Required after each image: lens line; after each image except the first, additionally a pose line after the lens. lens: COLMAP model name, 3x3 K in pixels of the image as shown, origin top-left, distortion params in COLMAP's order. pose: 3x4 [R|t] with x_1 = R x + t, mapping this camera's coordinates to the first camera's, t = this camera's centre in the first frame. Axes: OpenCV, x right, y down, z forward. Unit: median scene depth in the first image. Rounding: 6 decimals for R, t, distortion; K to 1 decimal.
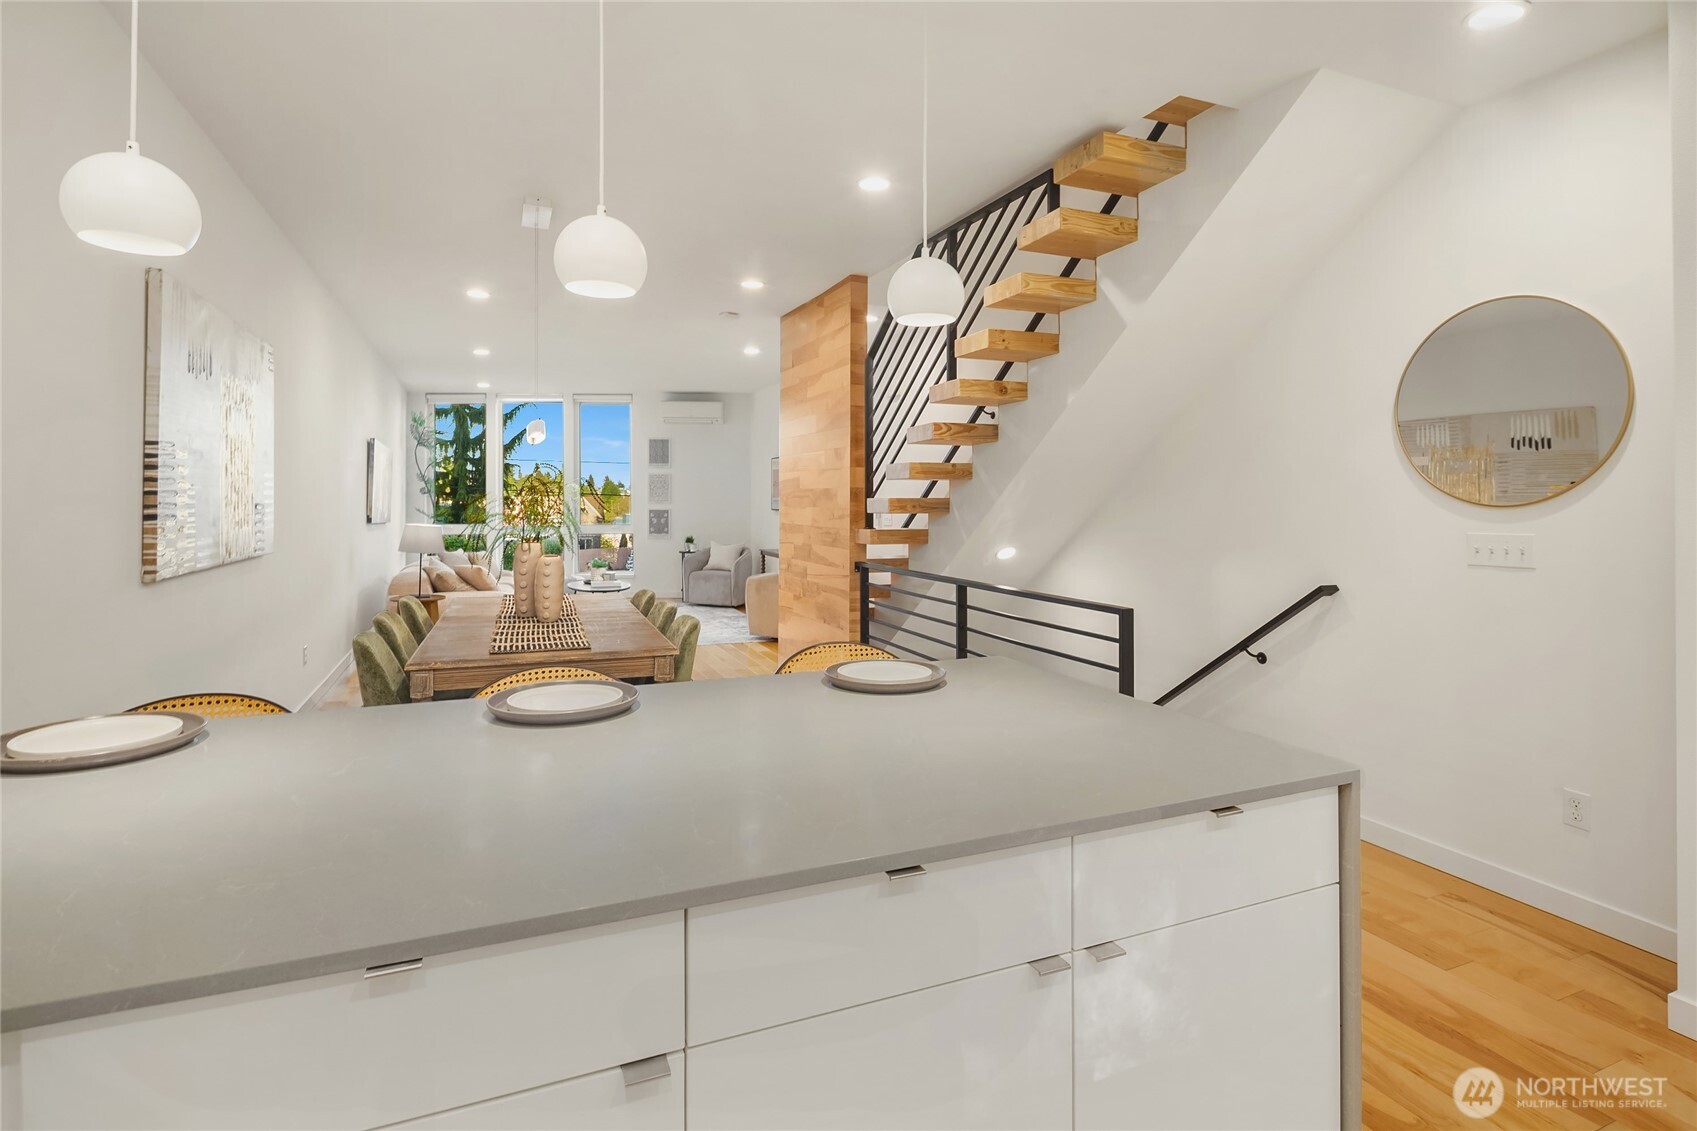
lens RADIAL K [[823.0, 0, 852.7], [0, 823.0, 512.6], [0, 0, 1]] dist [-0.004575, -0.001527]
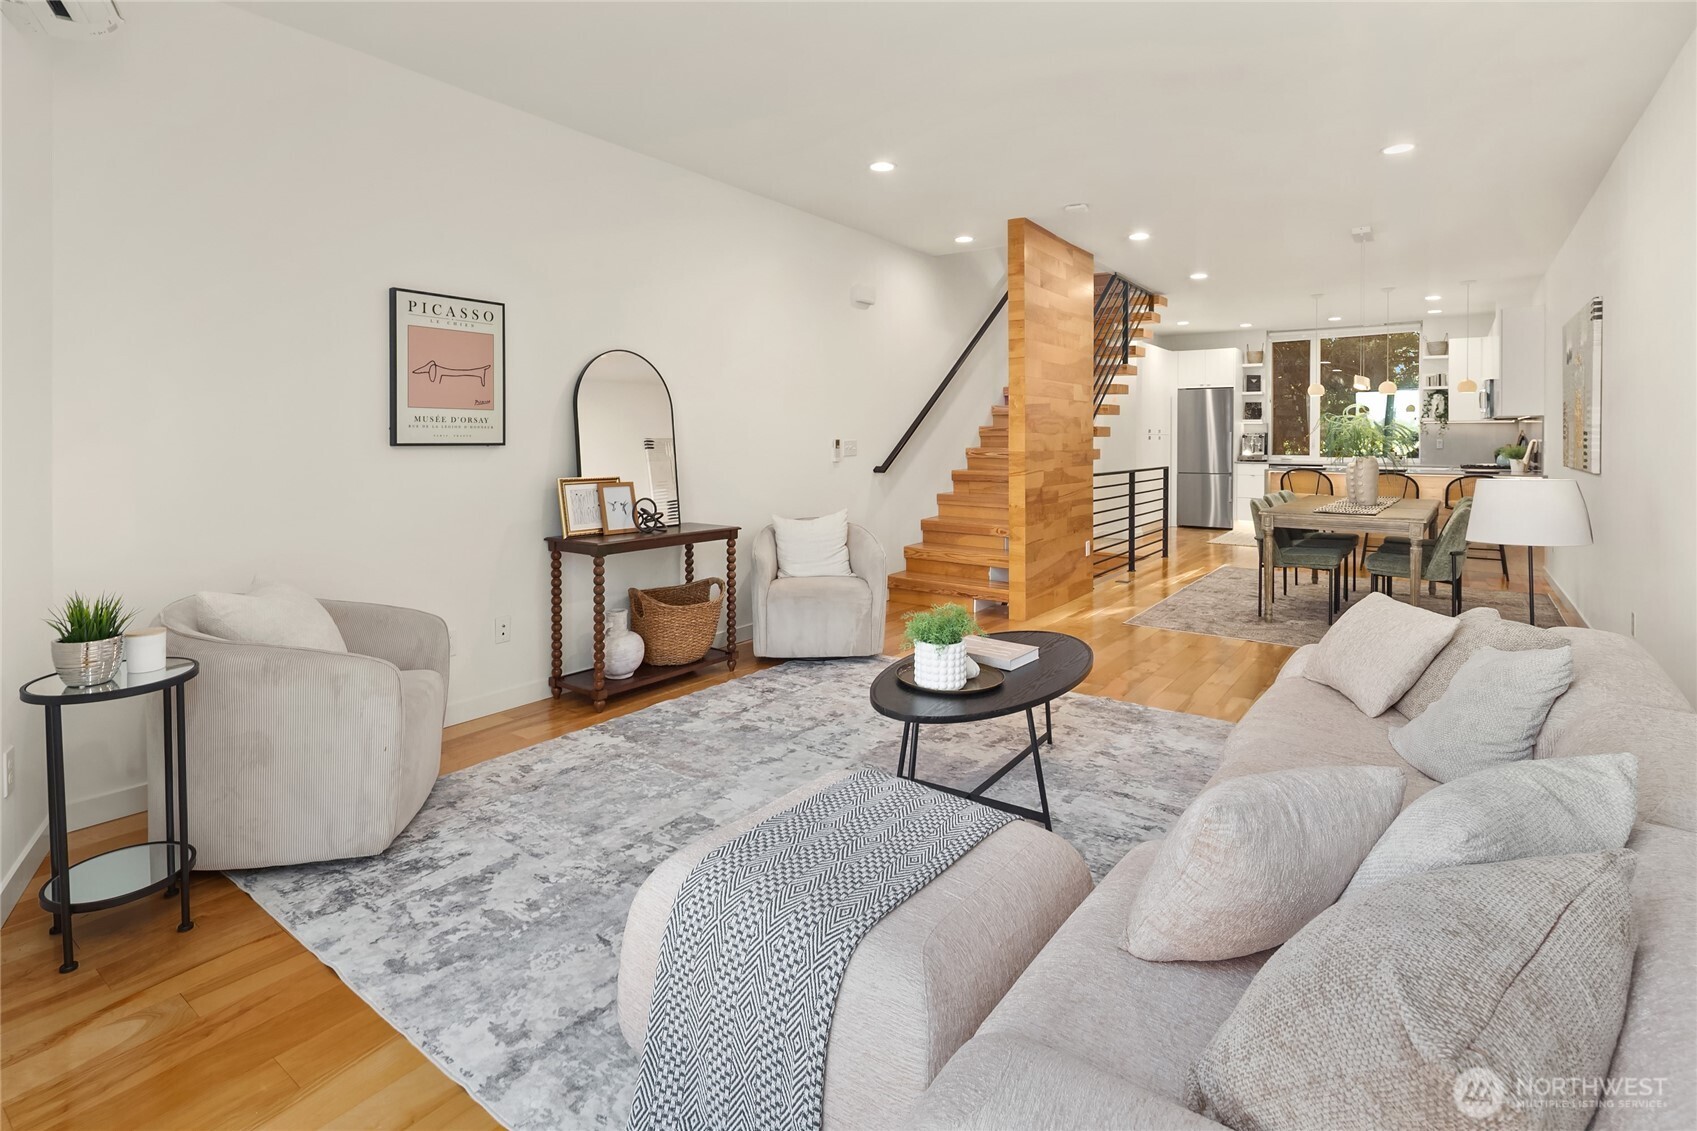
lens RADIAL K [[823.0, 0, 837.2], [0, 823.0, 419.8], [0, 0, 1]] dist [-0.004575, -0.001527]
pose [[-0.500343, 0.008397, 0.865786, -1.246502], [0.005674, 0.999963, -0.006419, -0.029157], [-0.865809, 0.001701, -0.500373, 2.664507]]
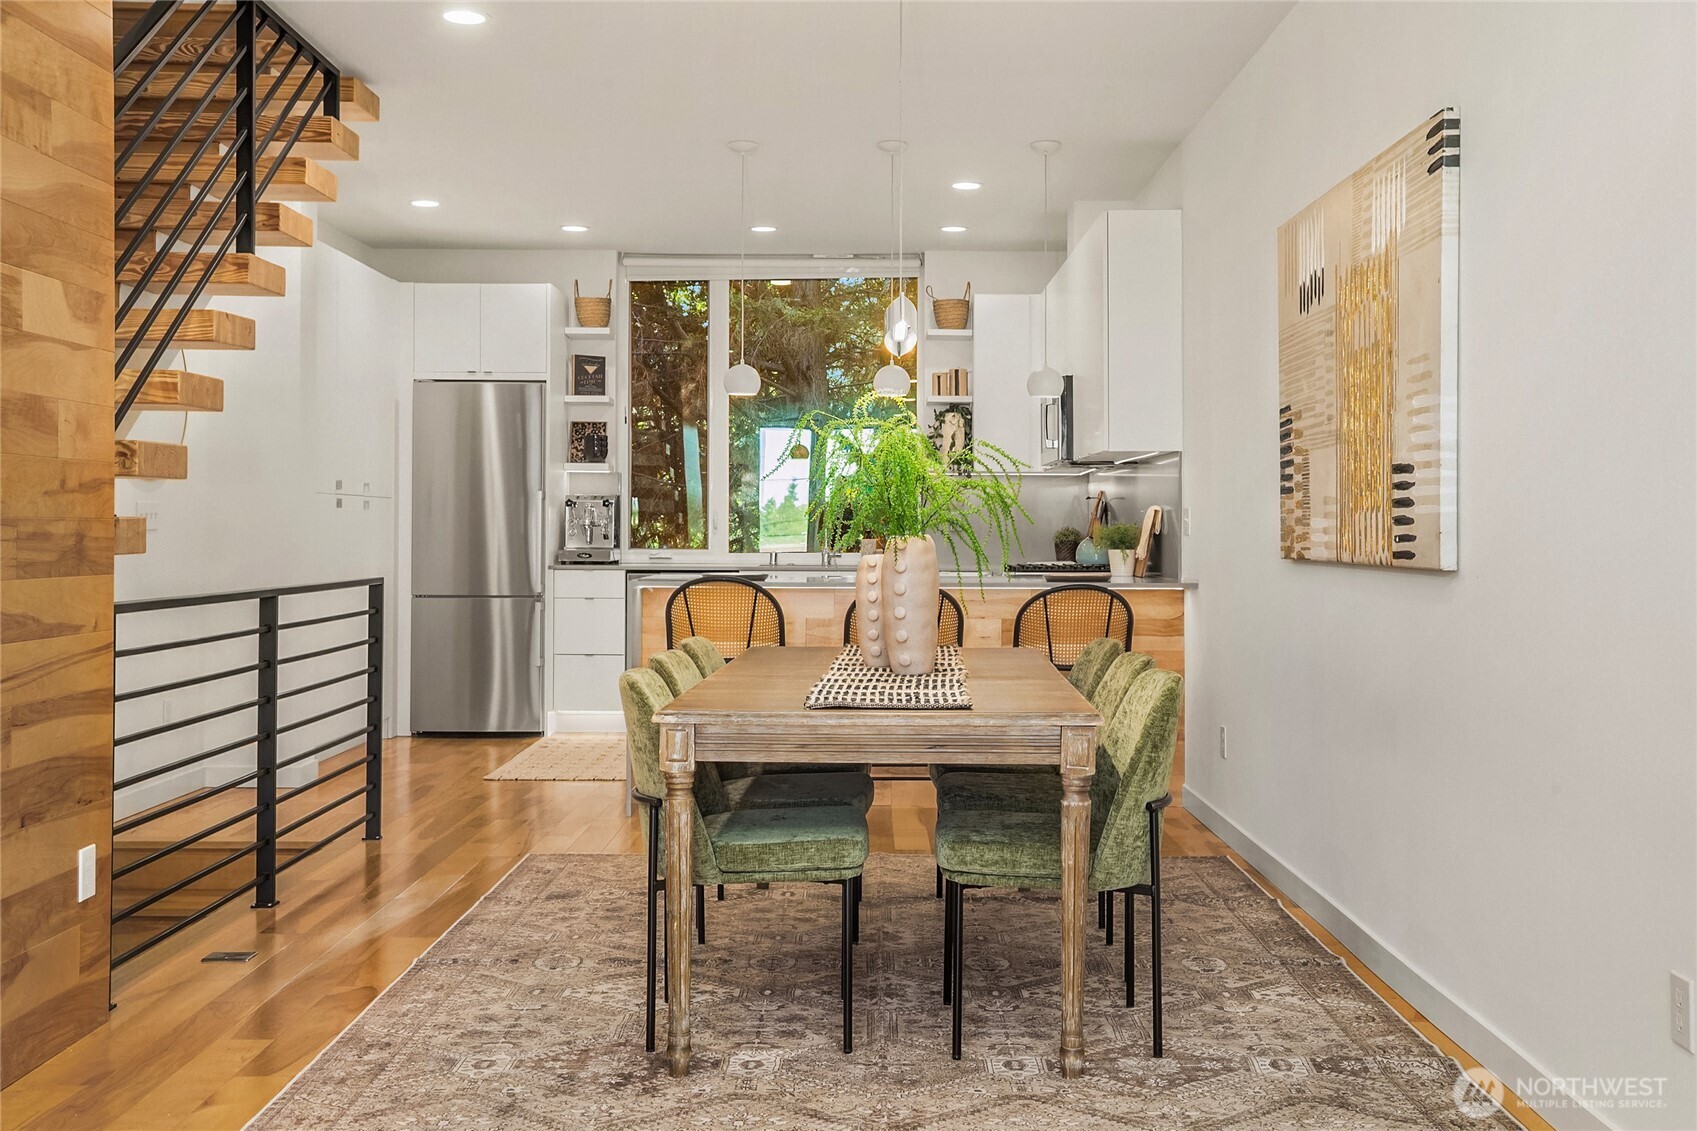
lens RADIAL K [[1718.4, 0, 857.6], [0, 1718.4, 596.2], [0, 0, 1]] dist [0.009599, 0.000000]
pose [[-0.917937, -0.026723, 0.395825, -0.816996], [-0.005355, 0.998473, 0.054990, 0.014035], [-0.396690, 0.048358, -0.916678, 2.079510]]
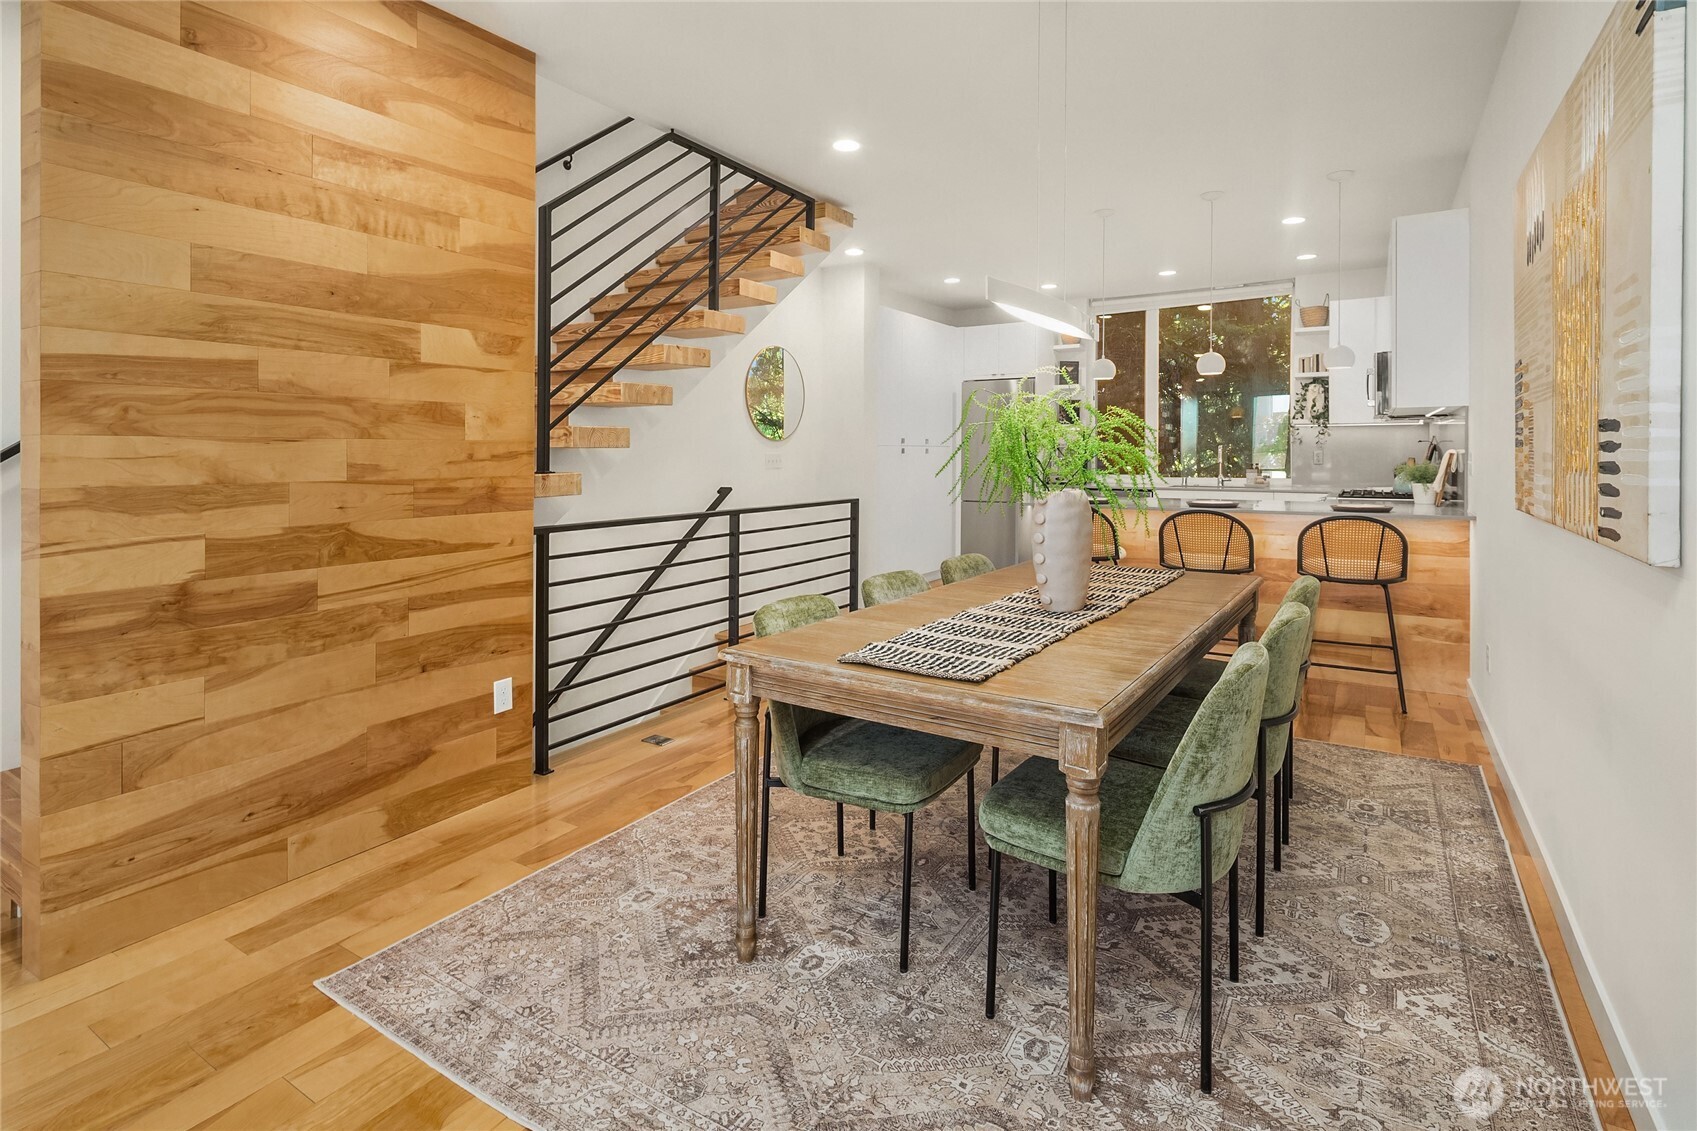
lens RADIAL K [[823.0, 0, 848.8], [0, 823.0, 455.1], [0, 0, 1]] dist [-0.004575, -0.001527]
pose [[-0.561584, -0.009576, 0.827365, -0.828430], [0.008547, 0.999813, 0.017373, -0.003593], [-0.827376, 0.016828, -0.561397, 1.495682]]
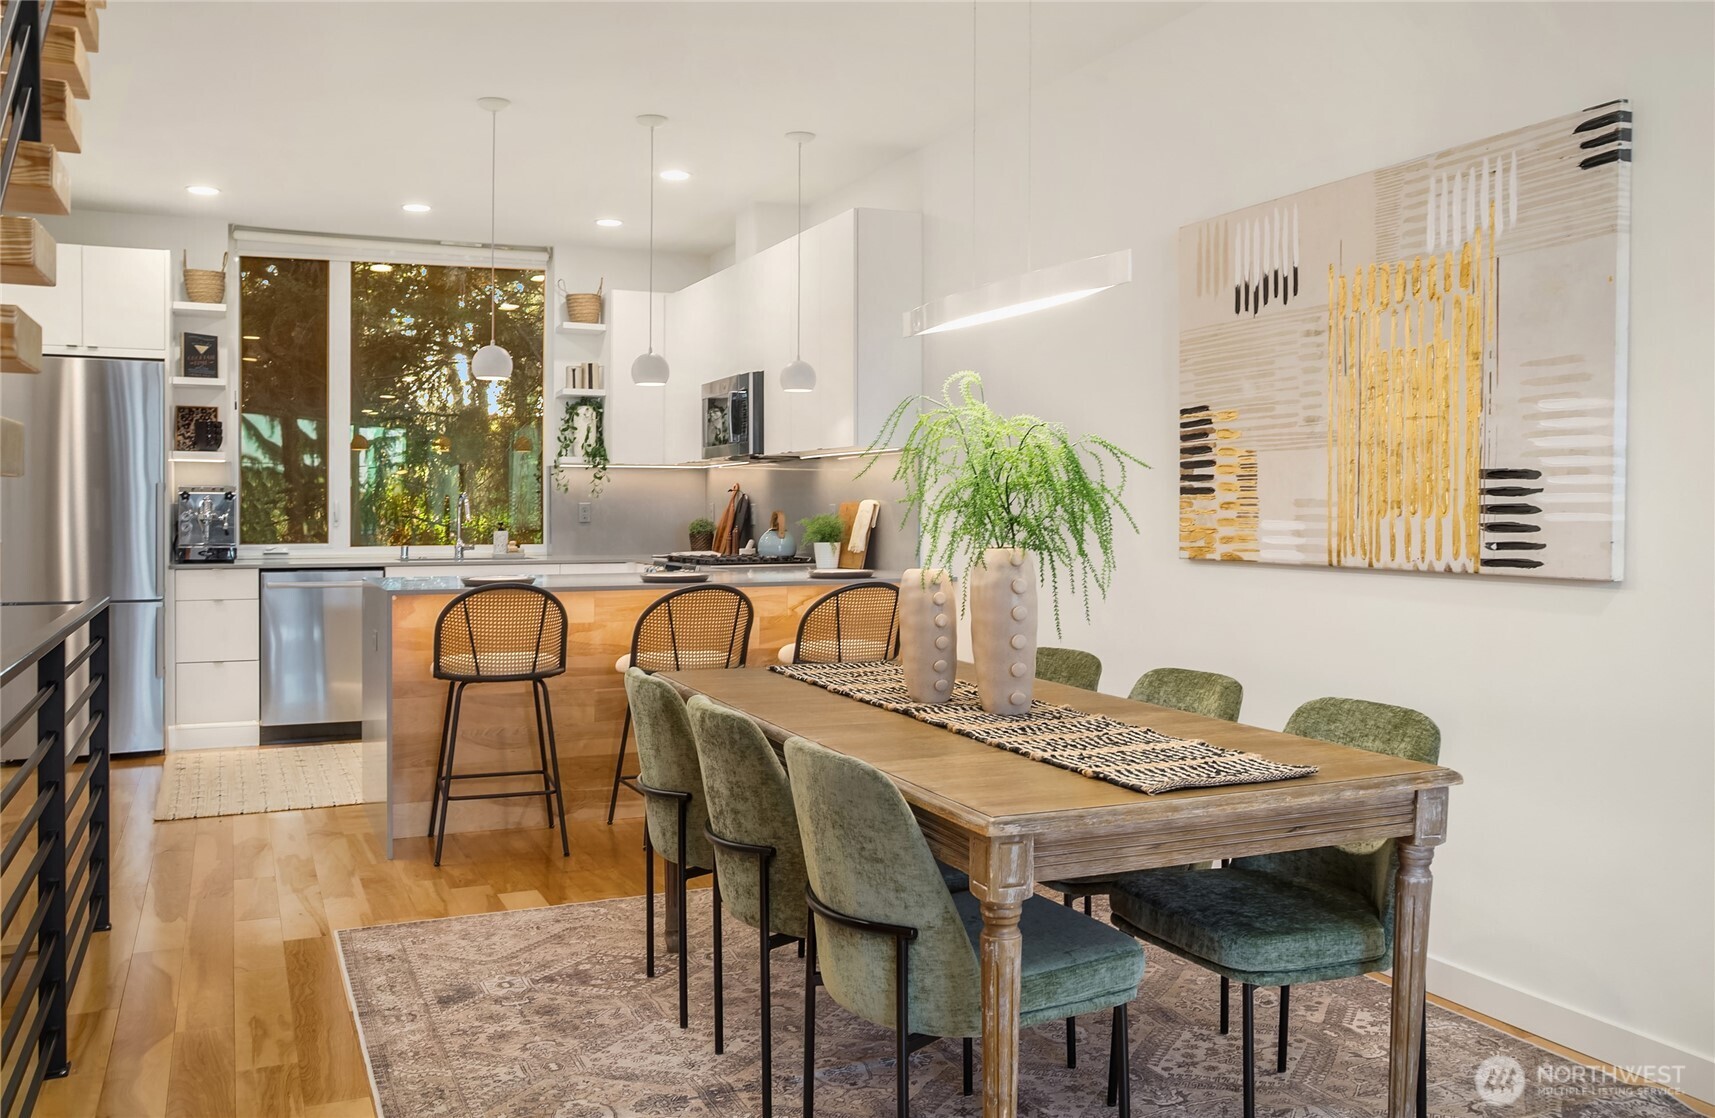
lens RADIAL K [[1418.3, 0, 828.4], [0, 1418.3, 555.8], [0, 0, 1]] dist [-0.111274, 0.073410]
pose [[-0.999932, -0.011648, -0.000575, -0.290264], [-0.011662, 0.998986, 0.043481, 0.009829], [0.000068, 0.043485, -0.999054, 1.787627]]
